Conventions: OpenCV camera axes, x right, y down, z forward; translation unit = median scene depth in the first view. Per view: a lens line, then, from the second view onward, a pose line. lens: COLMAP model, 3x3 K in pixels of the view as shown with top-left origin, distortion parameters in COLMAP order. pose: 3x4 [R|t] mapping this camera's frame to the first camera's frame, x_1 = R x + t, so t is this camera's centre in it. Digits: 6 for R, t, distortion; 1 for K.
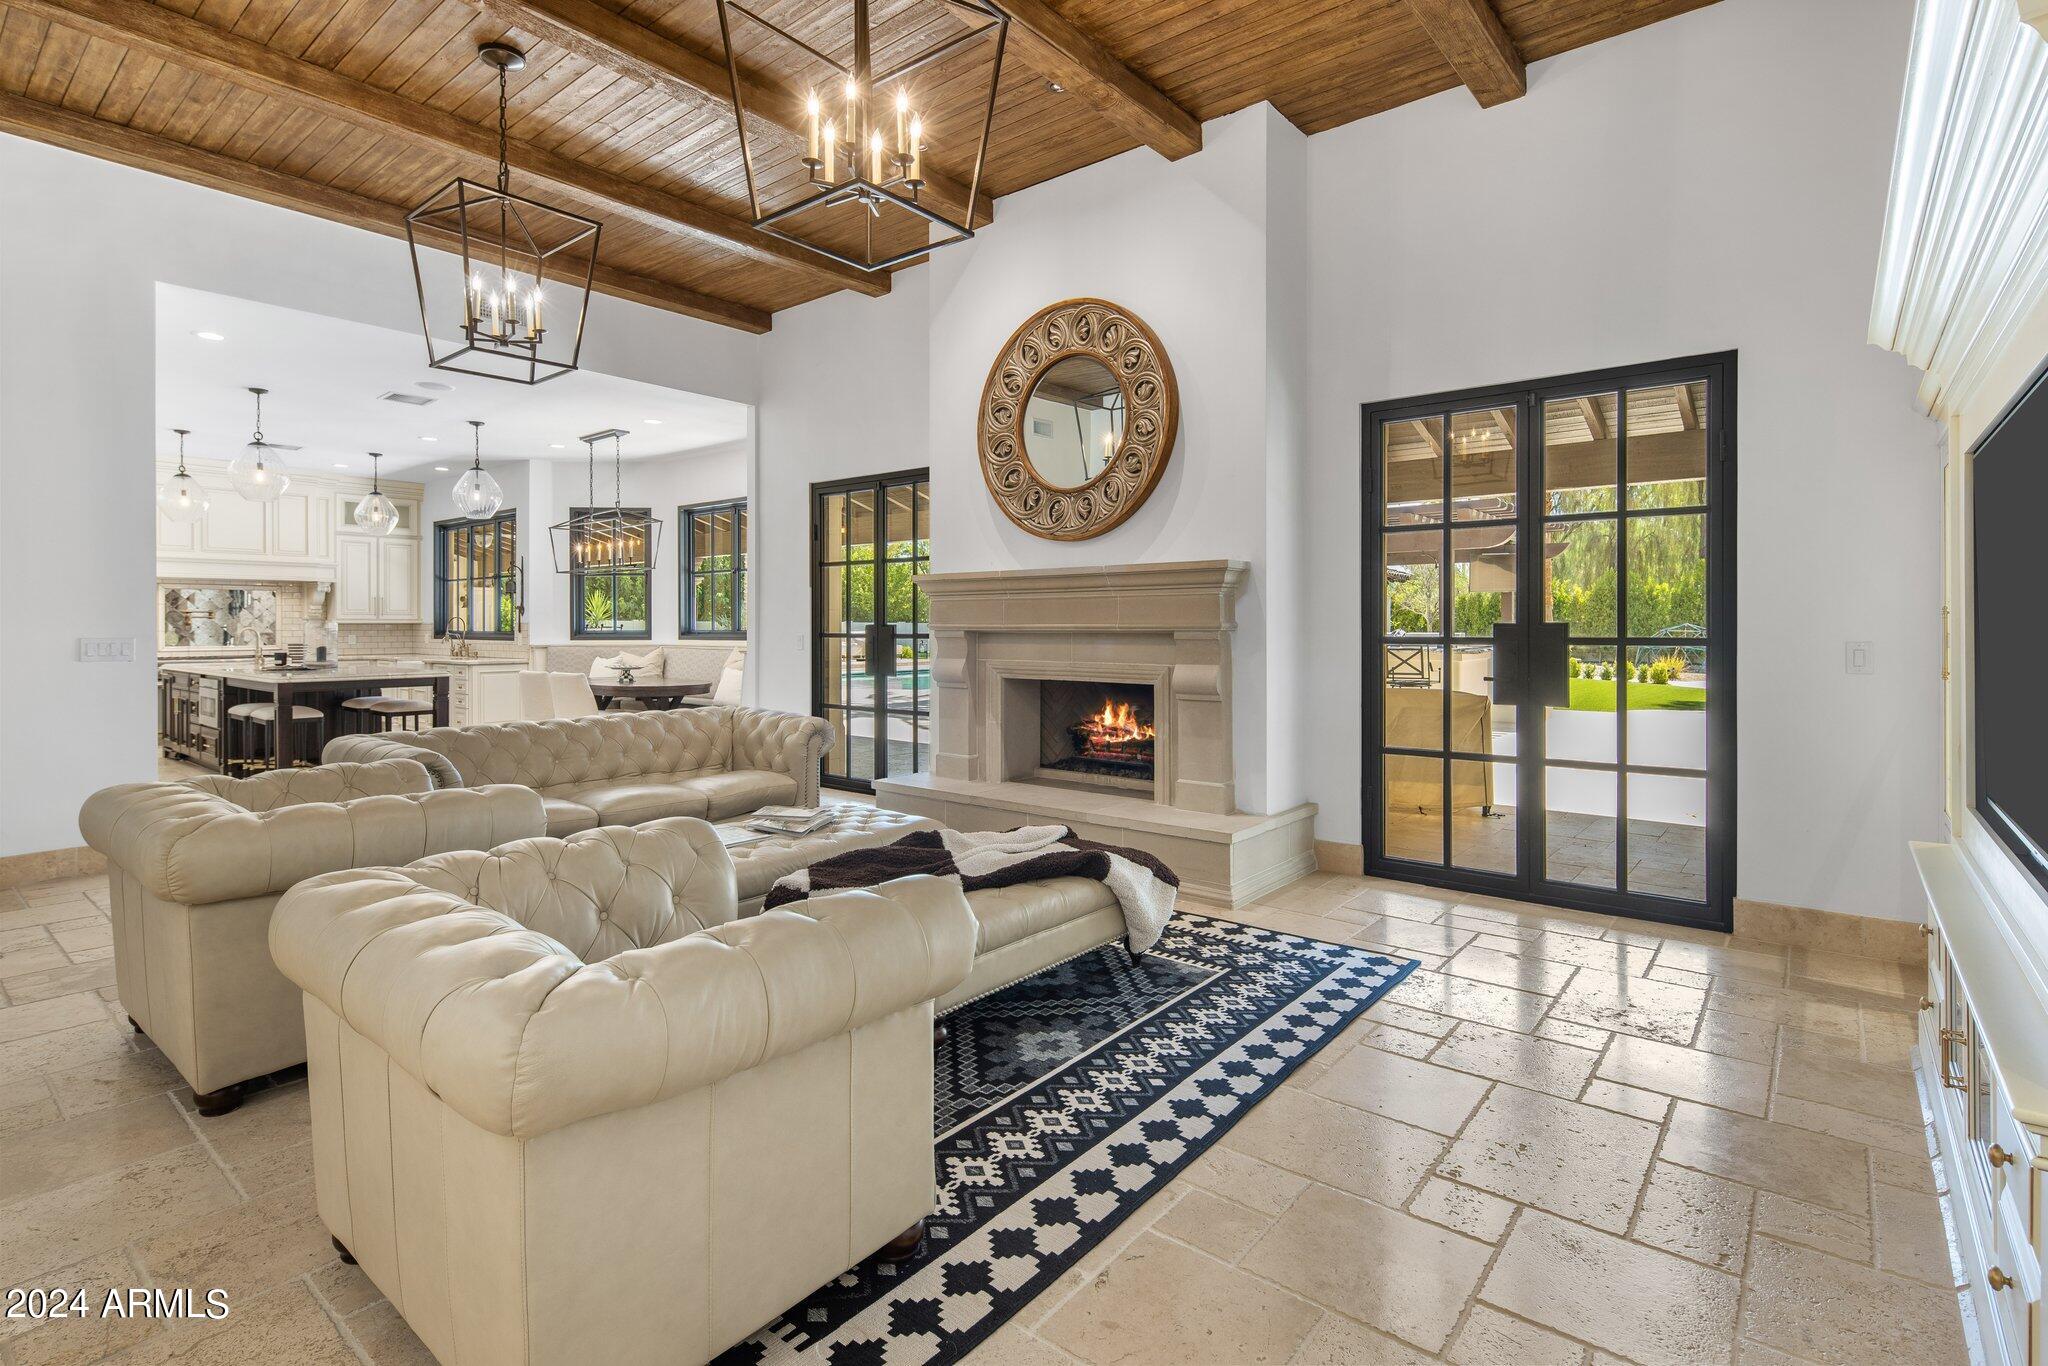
lens RADIAL K [[989.7, 0, 1019.4], [0, 989.7, 624.7], [0, 0, 1]] dist [0.006164, -0.005259]
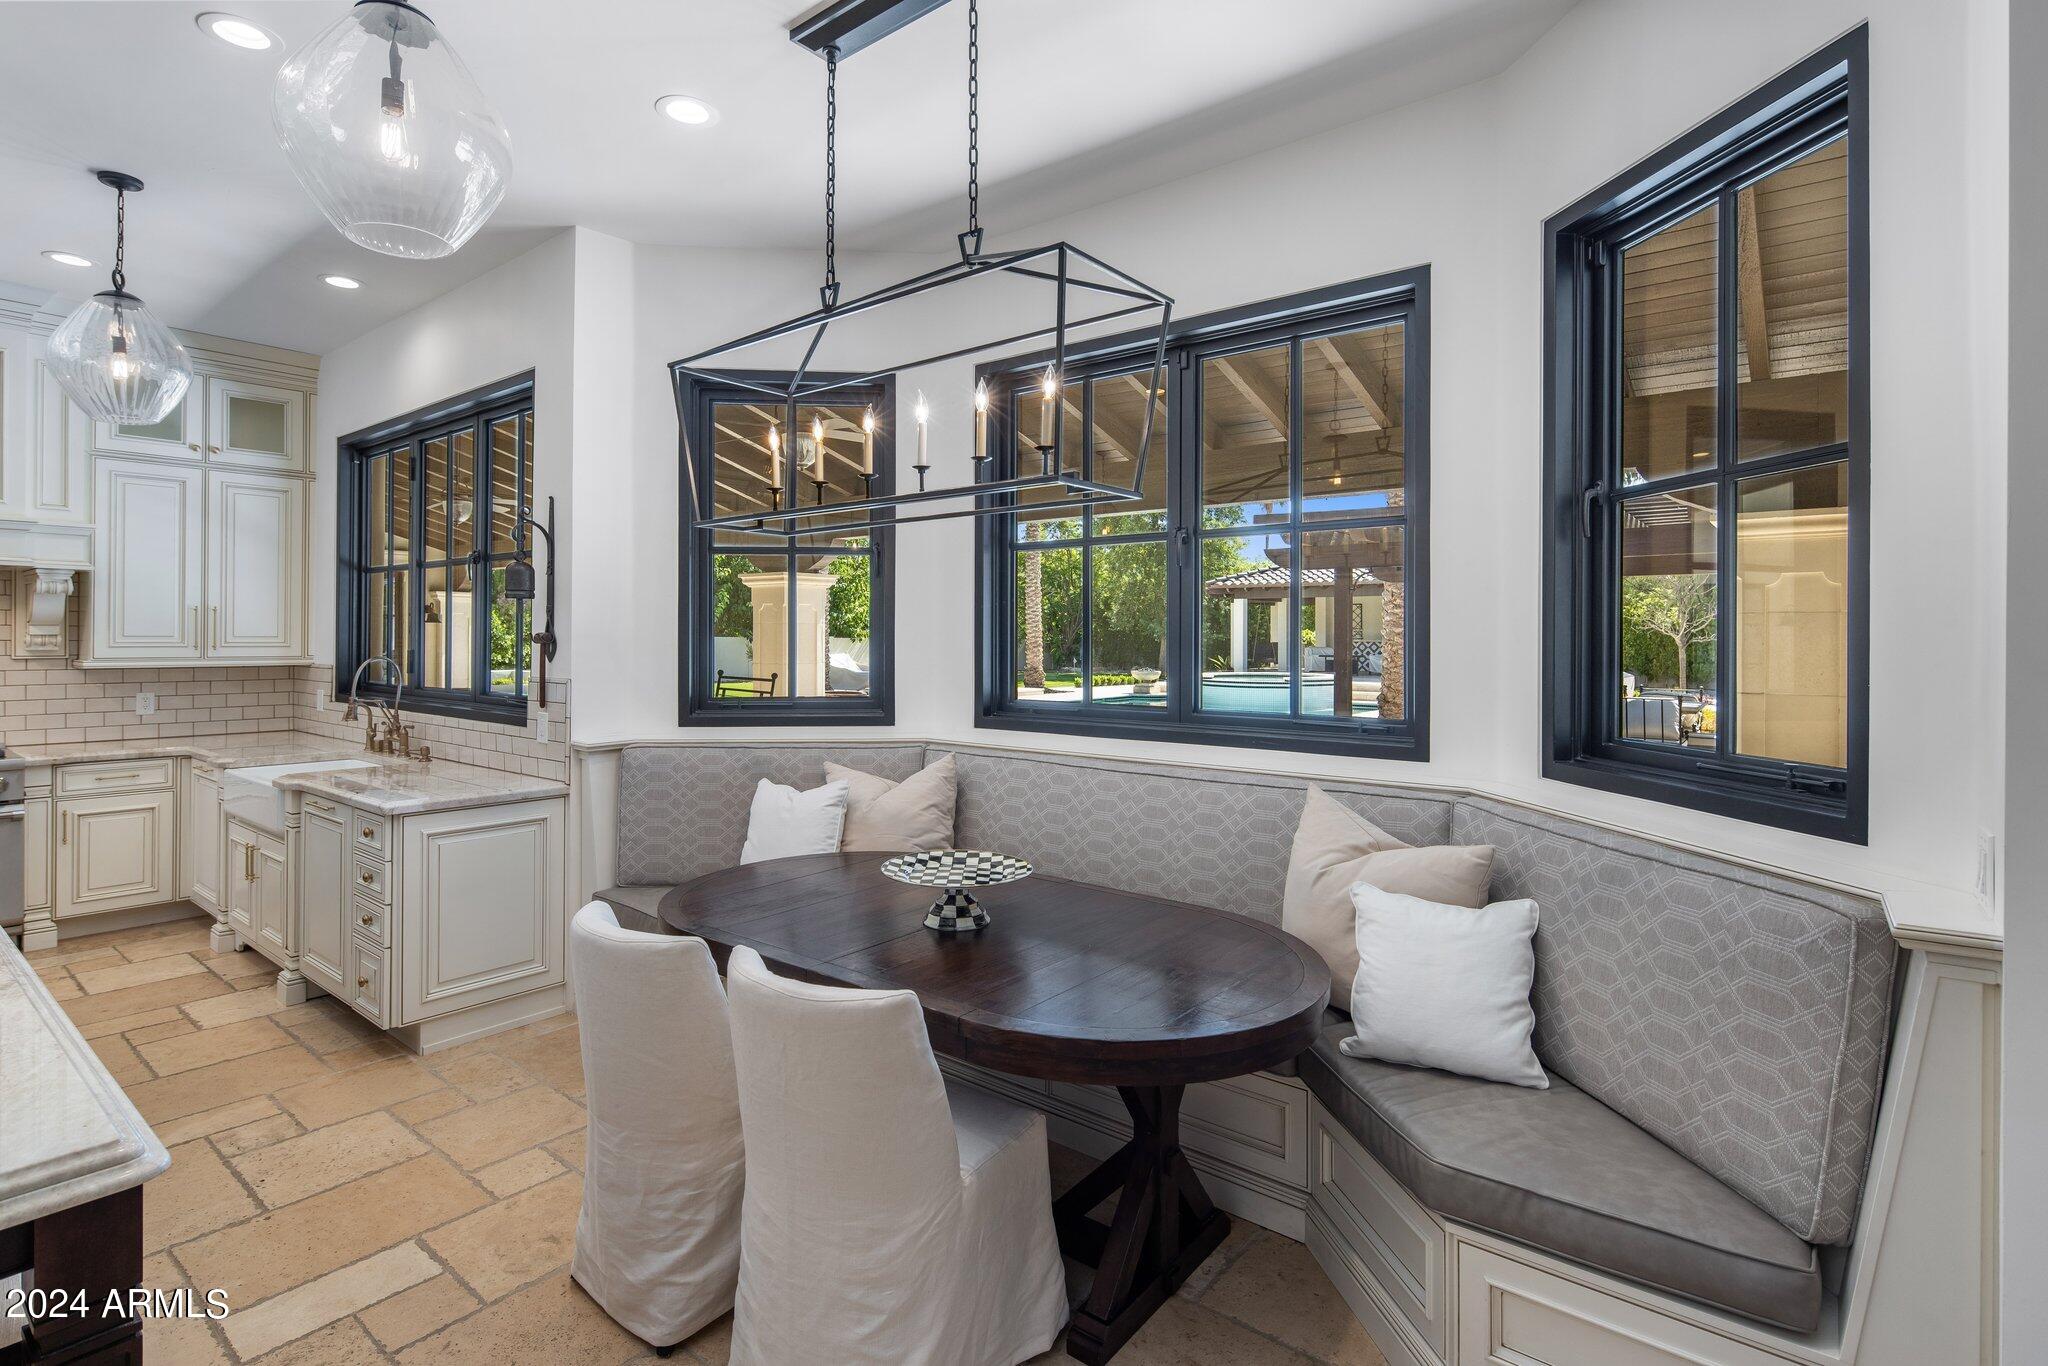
lens RADIAL K [[989.7, 0, 1017.2], [0, 989.7, 636.3], [0, 0, 1]] dist [0.006164, -0.005259]
pose [[0.999904, 0.005167, 0.012847, -0.327213], [-0.005159, 0.999987, -0.000616, -0.017960], [-0.012850, 0.000549, 0.999917, 0.619102]]
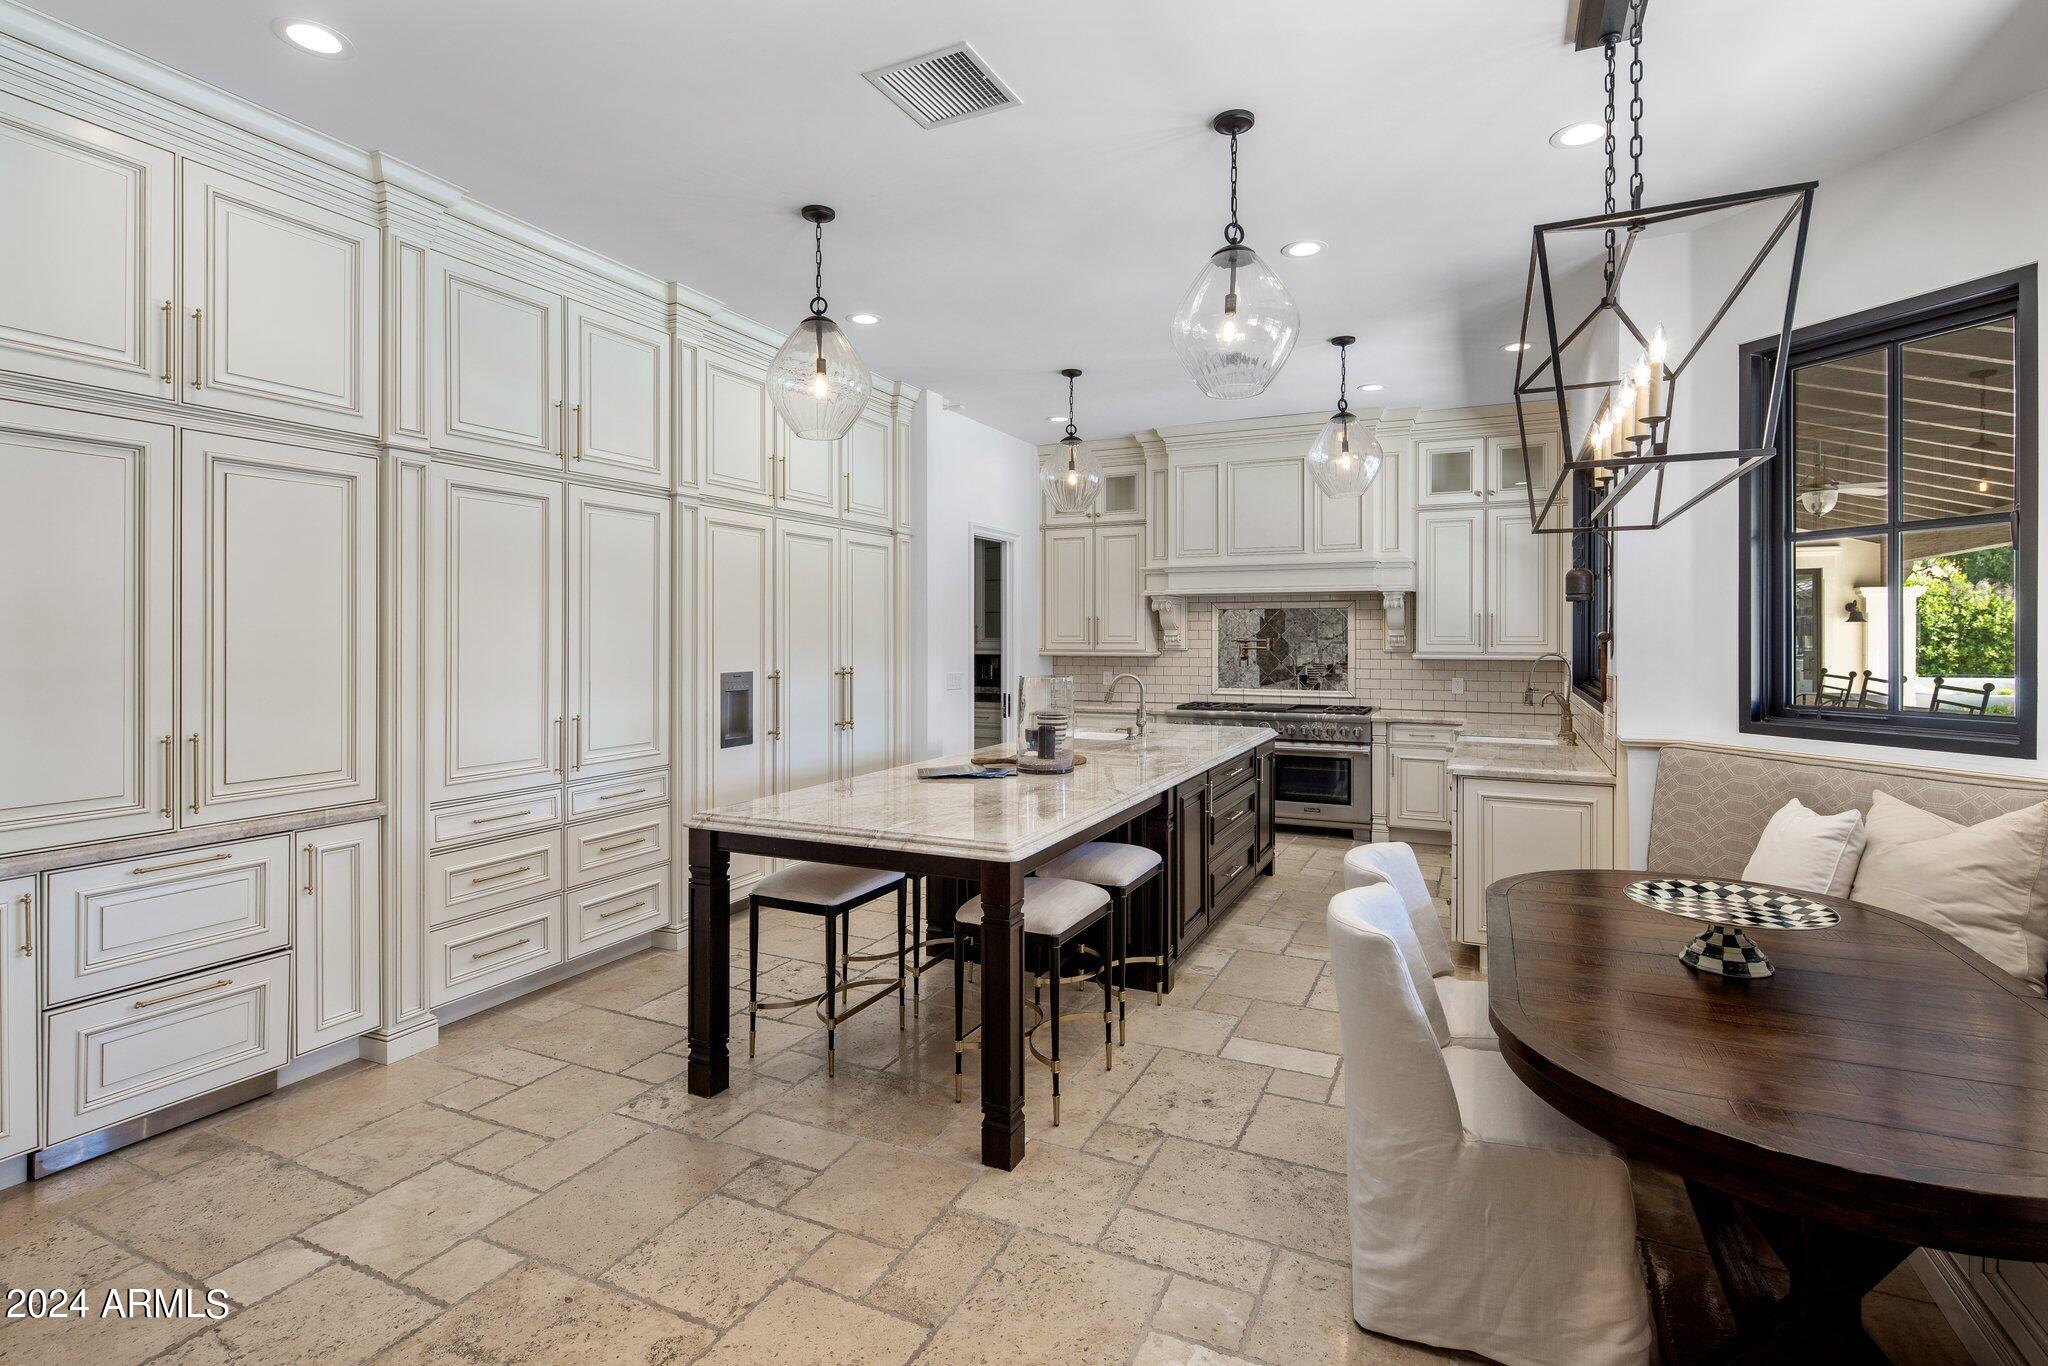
lens RADIAL K [[989.7, 0, 1019.1], [0, 989.7, 628.8], [0, 0, 1]] dist [0.006164, -0.005259]
pose [[0.244155, -0.004639, -0.969725, -0.178655], [0.000100, 0.999989, -0.004759, -0.017975], [0.969736, 0.001064, 0.244153, 0.664154]]
